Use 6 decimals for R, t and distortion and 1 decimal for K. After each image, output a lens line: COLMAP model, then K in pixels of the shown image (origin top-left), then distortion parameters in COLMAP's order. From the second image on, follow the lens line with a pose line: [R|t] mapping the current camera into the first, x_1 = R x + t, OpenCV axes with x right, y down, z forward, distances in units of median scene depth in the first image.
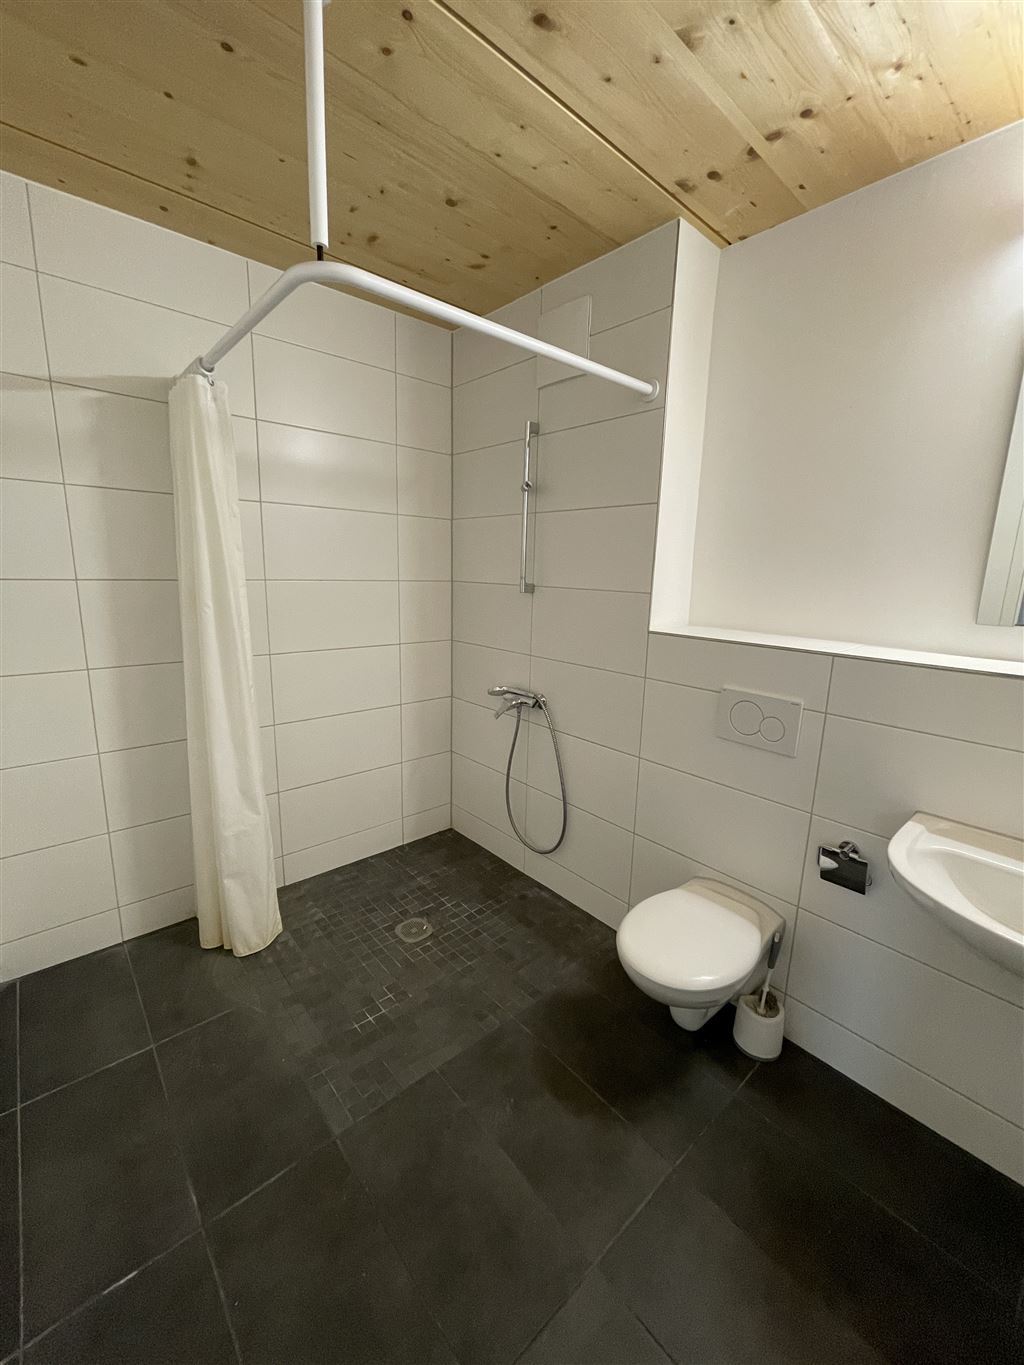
lens RADIAL K [[551.9, 0, 513.2], [0, 551.9, 679.8], [0, 0, 1]] dist [-0.001926, 0.000493]
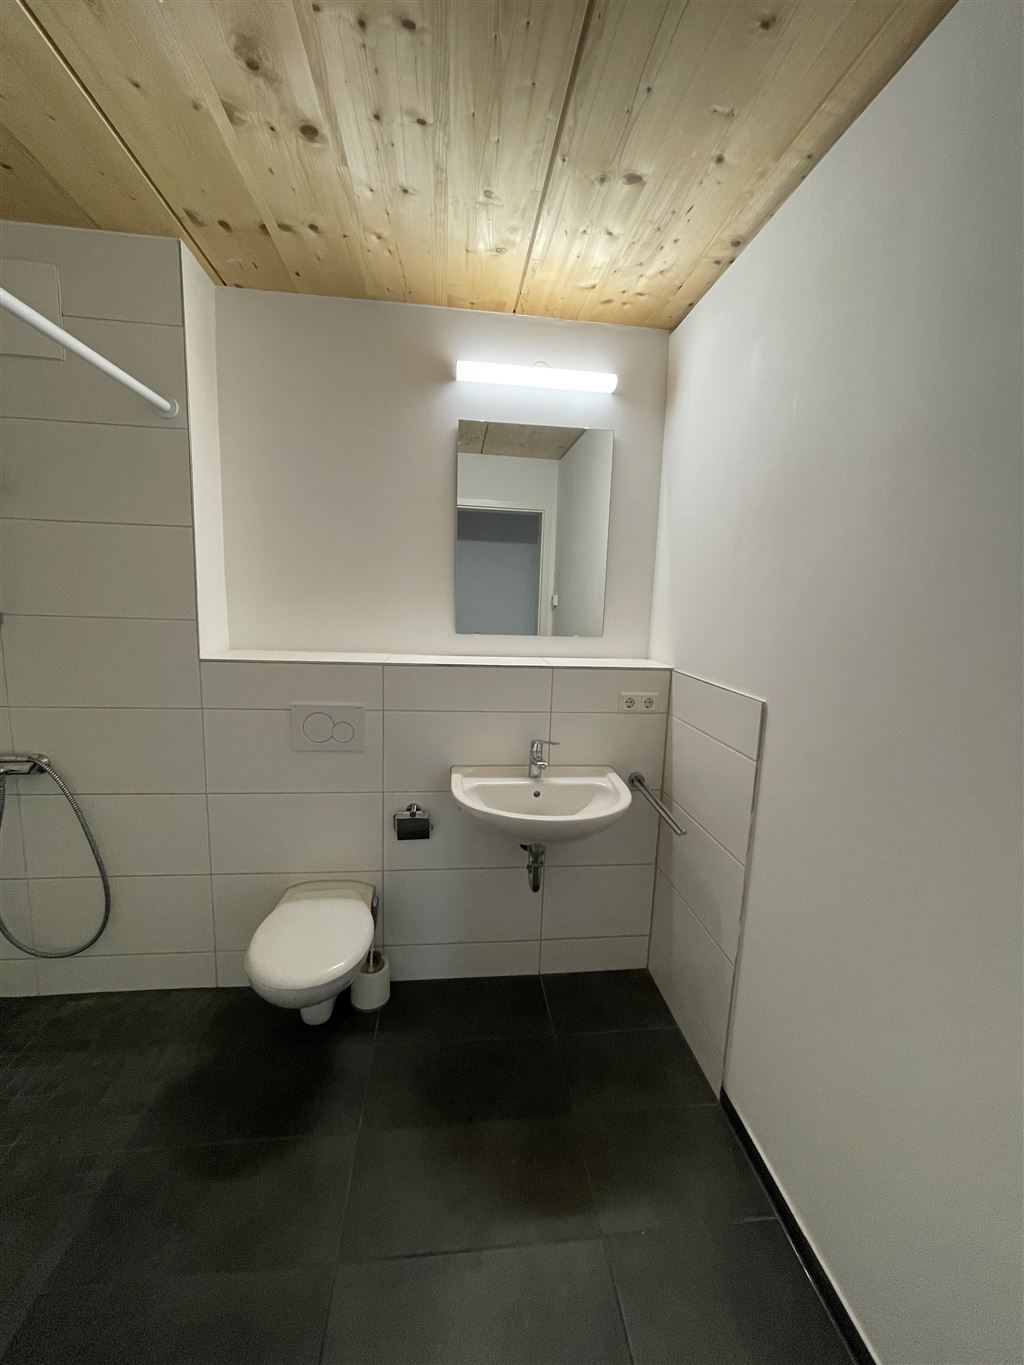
lens RADIAL K [[551.9, 0, 517.7], [0, 551.9, 682.0], [0, 0, 1]] dist [-0.001926, 0.000493]
pose [[0.569175, -0.126379, 0.812446, -0.259536], [0.143986, 0.988168, 0.052841, -0.025076], [-0.809511, 0.086905, 0.580637, 0.009706]]
